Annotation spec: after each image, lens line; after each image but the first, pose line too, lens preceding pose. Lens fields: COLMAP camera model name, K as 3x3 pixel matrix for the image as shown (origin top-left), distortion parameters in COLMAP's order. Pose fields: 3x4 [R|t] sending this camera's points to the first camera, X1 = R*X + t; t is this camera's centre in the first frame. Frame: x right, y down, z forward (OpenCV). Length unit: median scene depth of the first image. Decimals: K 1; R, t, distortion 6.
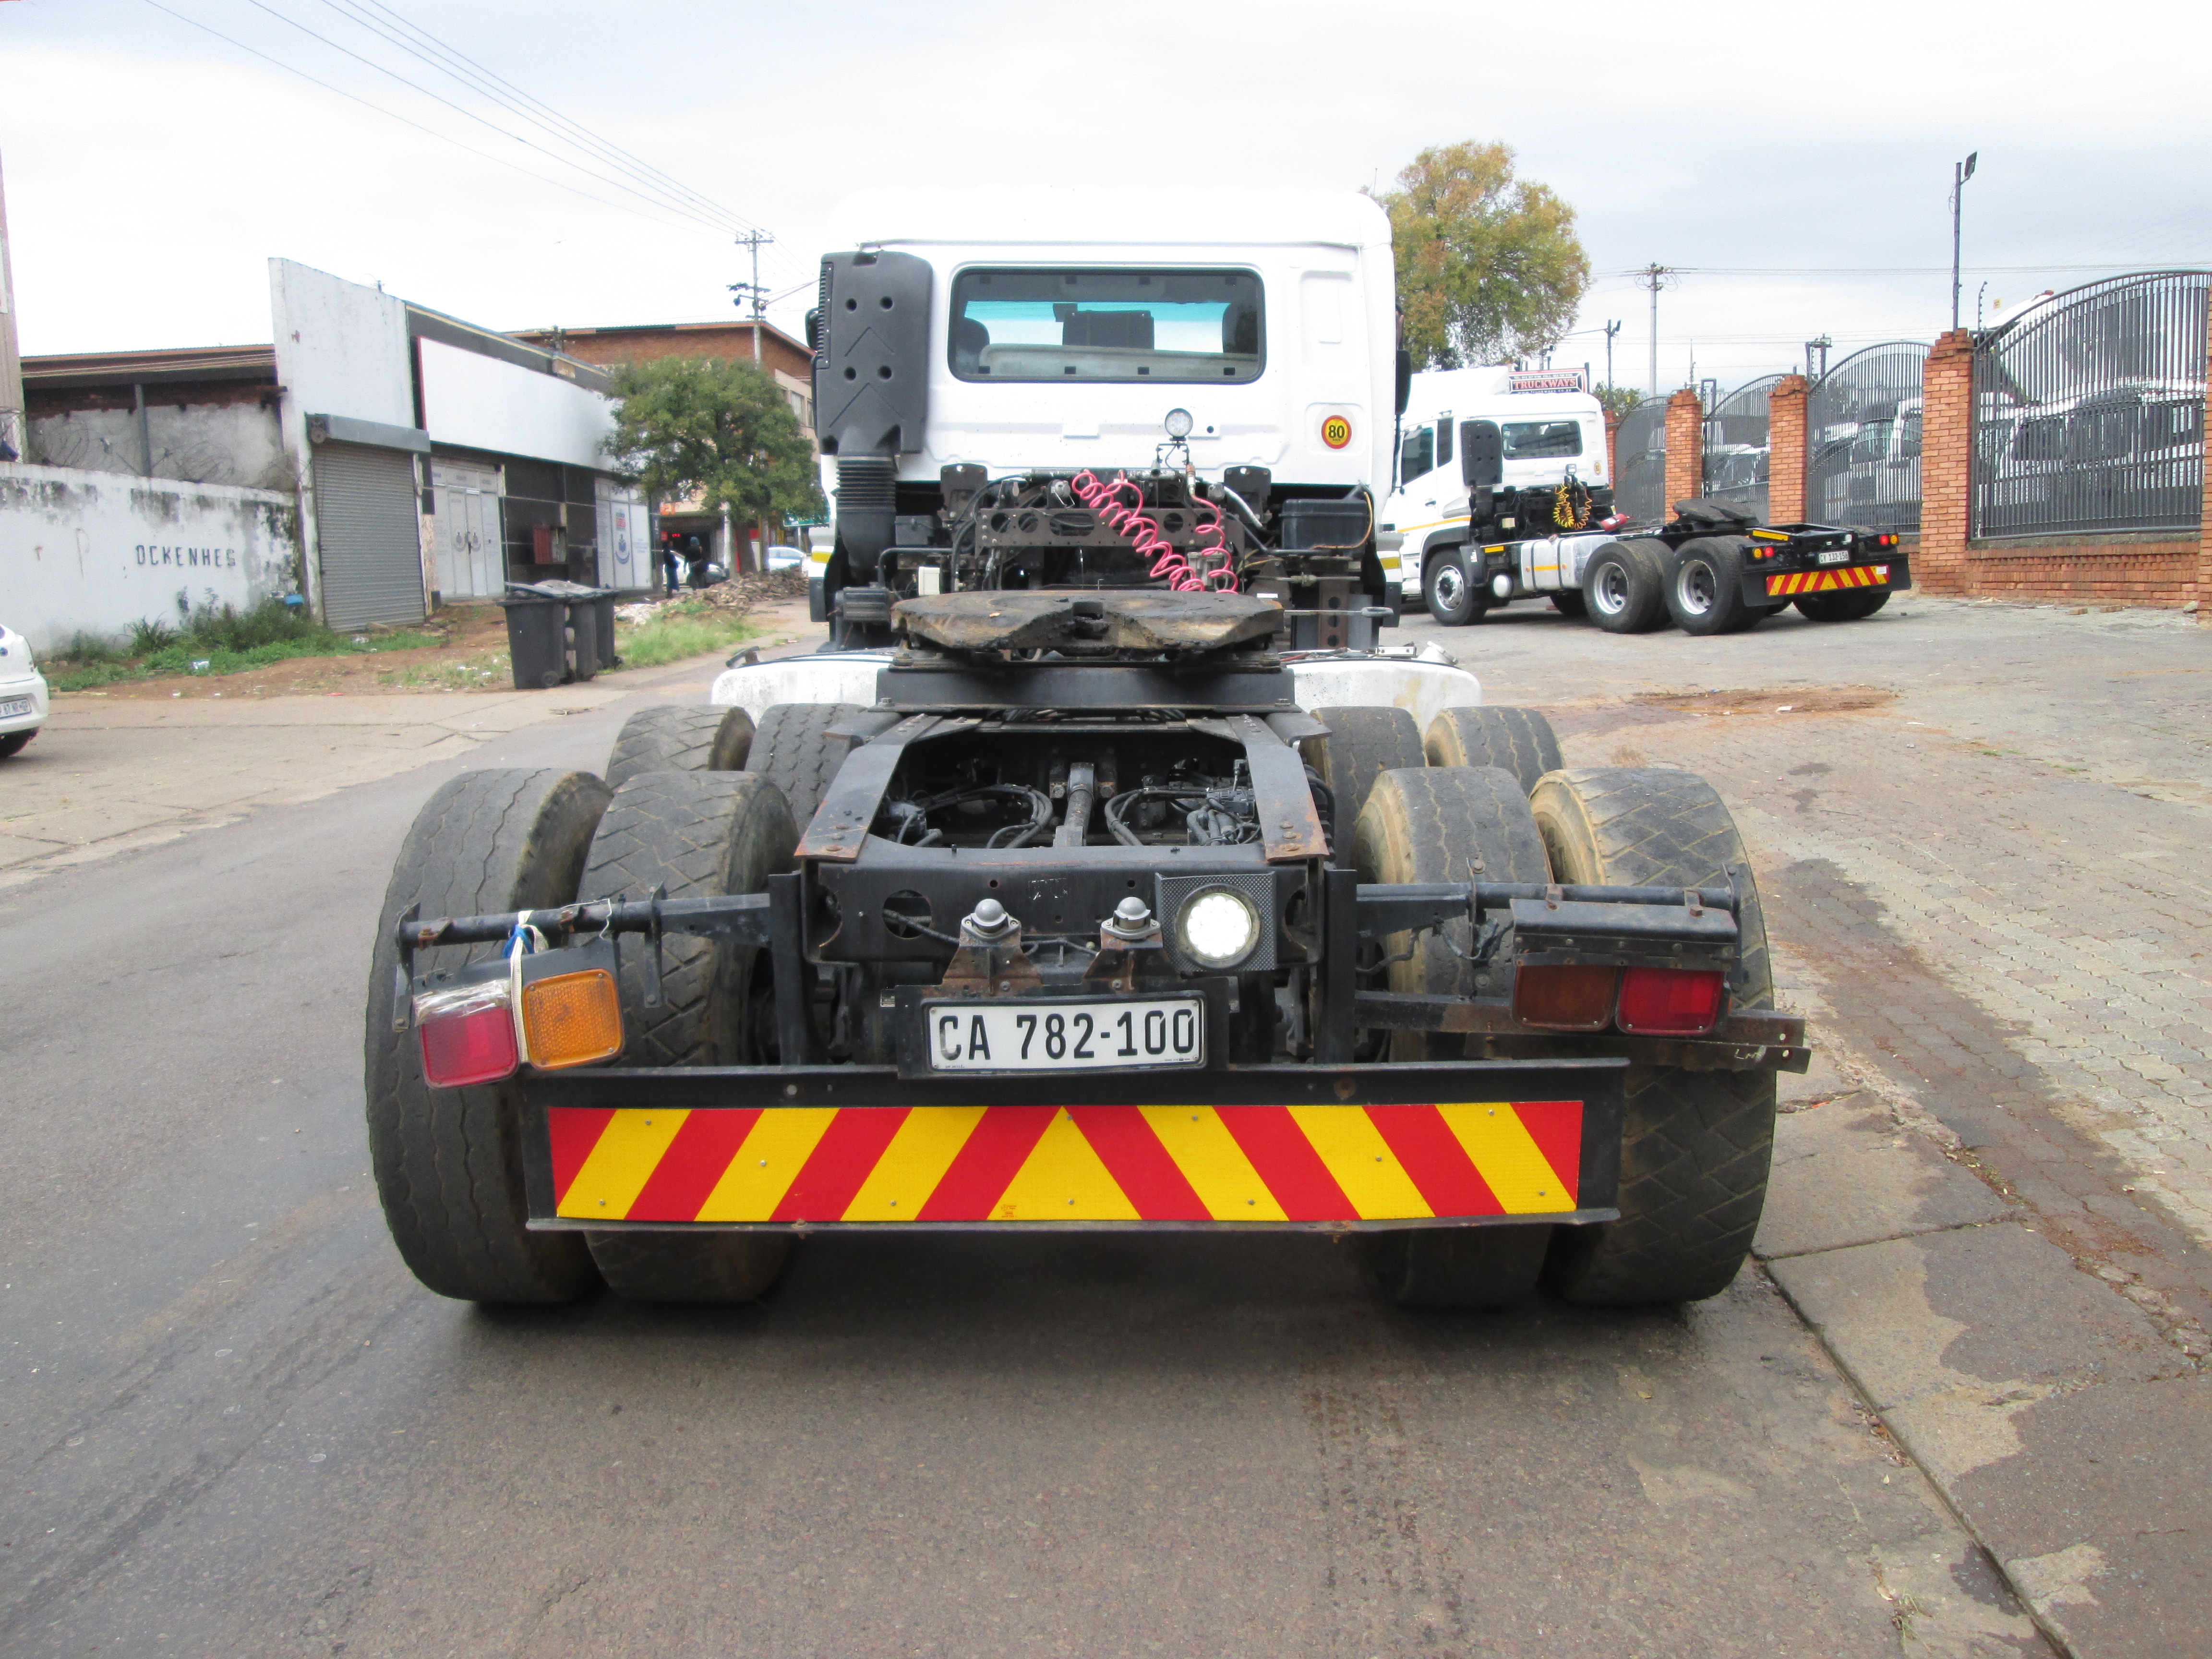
lens RADIAL K [[1820.8, 0, 1124.5], [0, 1820.8, 803.3], [0, 0, 1]] dist [-0.041708, 0.005546]
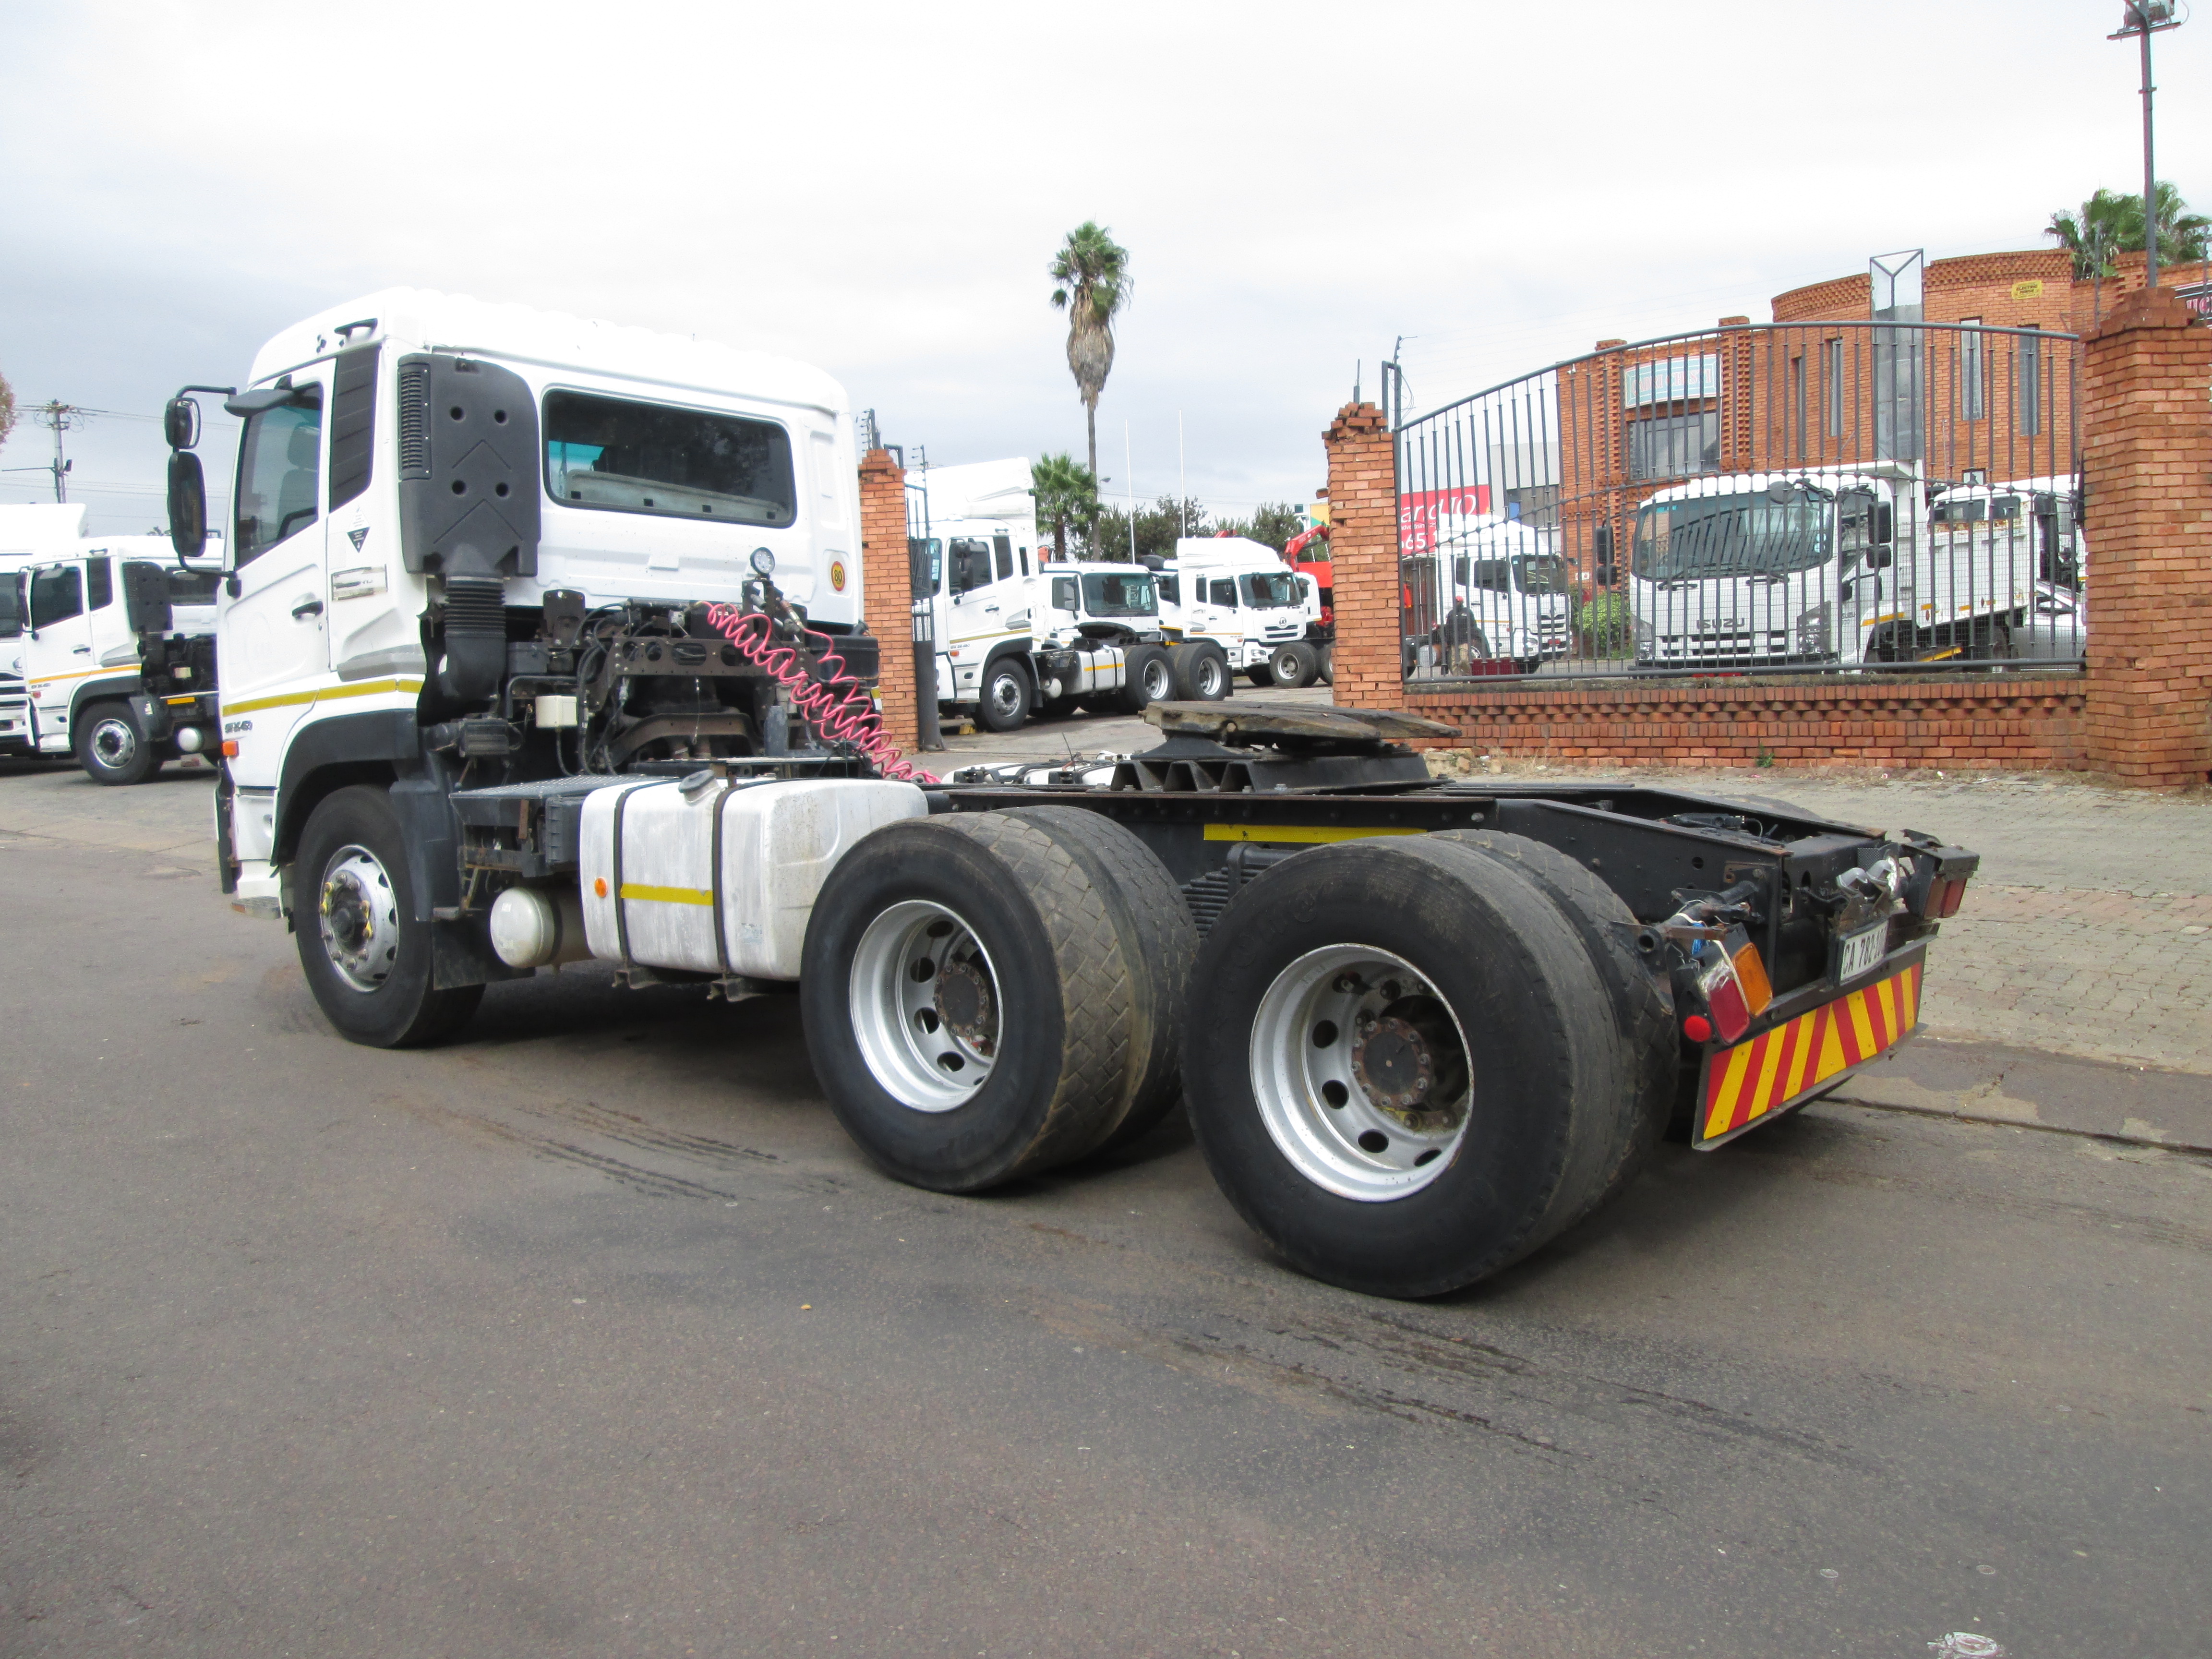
lens RADIAL K [[1820.8, 0, 1129.0], [0, 1820.8, 760.9], [0, 0, 1]] dist [-0.041708, 0.005546]
pose [[0.620839, -0.028896, 0.783405, -0.655028], [0.115138, 0.991844, -0.054661, -0.010450], [-0.775437, 0.124135, 0.619103, 0.186970]]
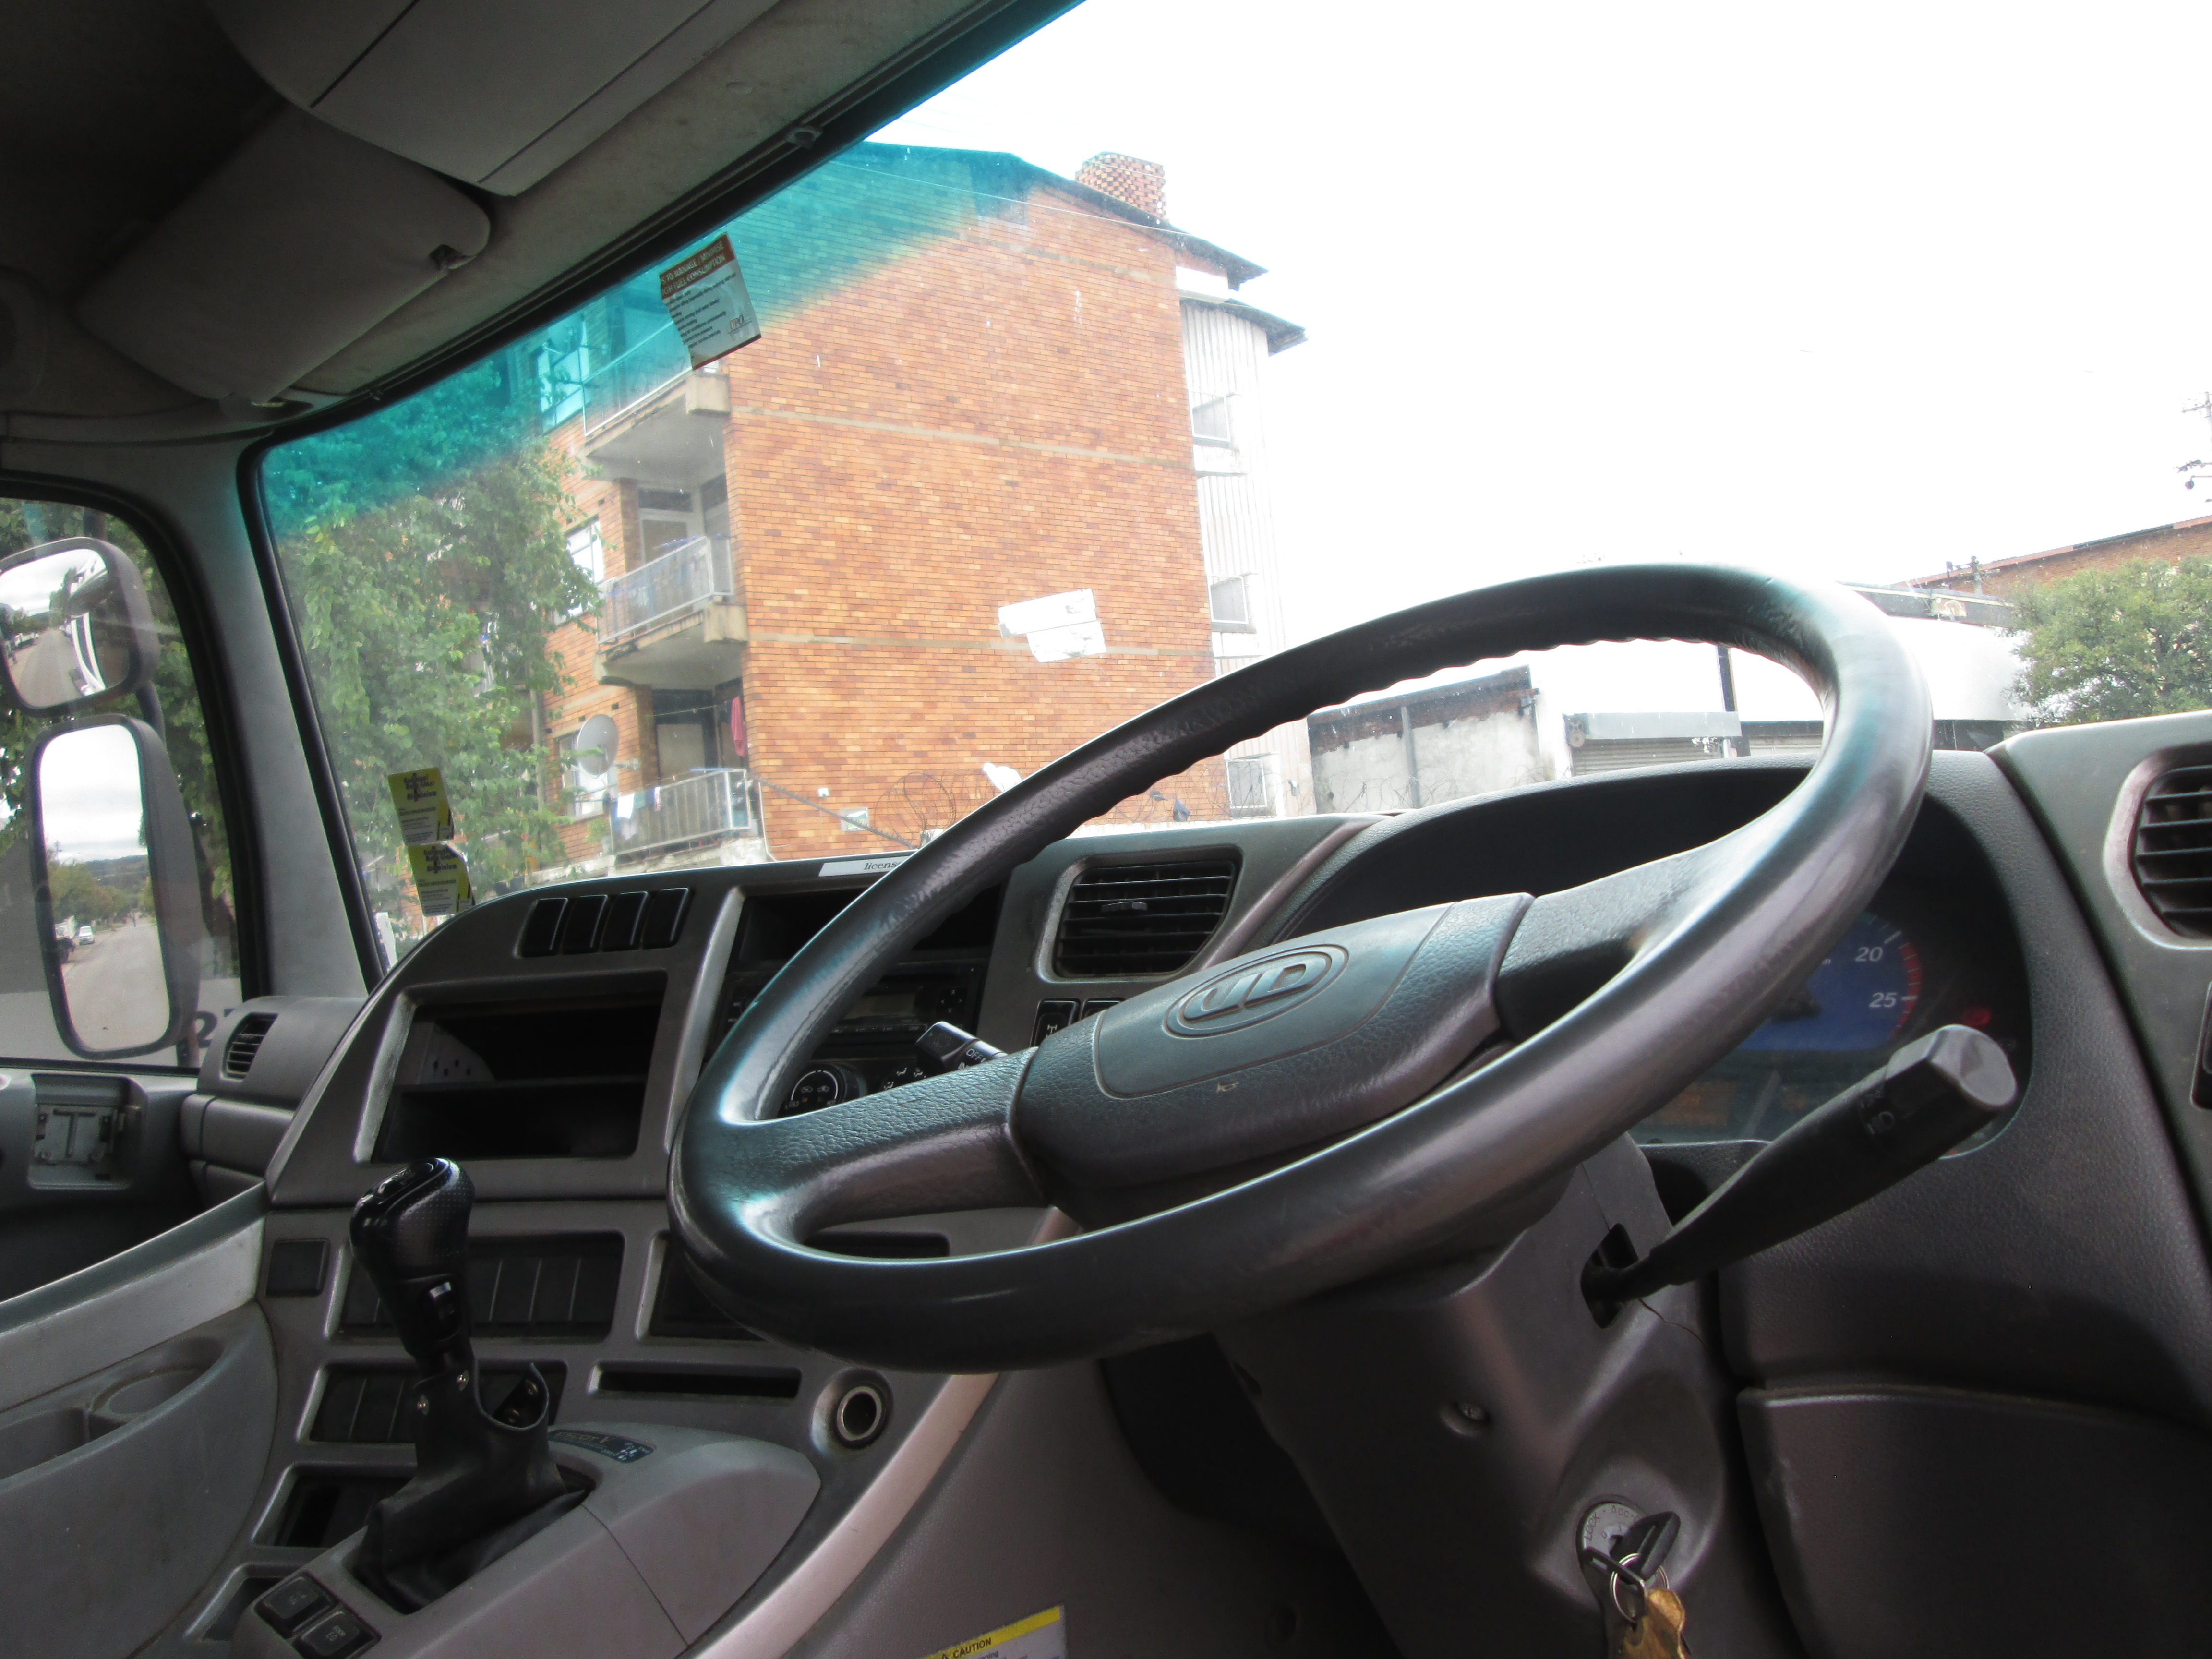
lens RADIAL K [[1820.8, 0, 1115.2], [0, 1820.8, 833.7], [0, 0, 1]] dist [-0.041708, 0.005546]
pose [[0.678190, -0.077105, -0.730830, 0.144637], [-0.011943, 0.993193, -0.115869, -0.229494], [0.734790, 0.087310, 0.672652, 1.064965]]
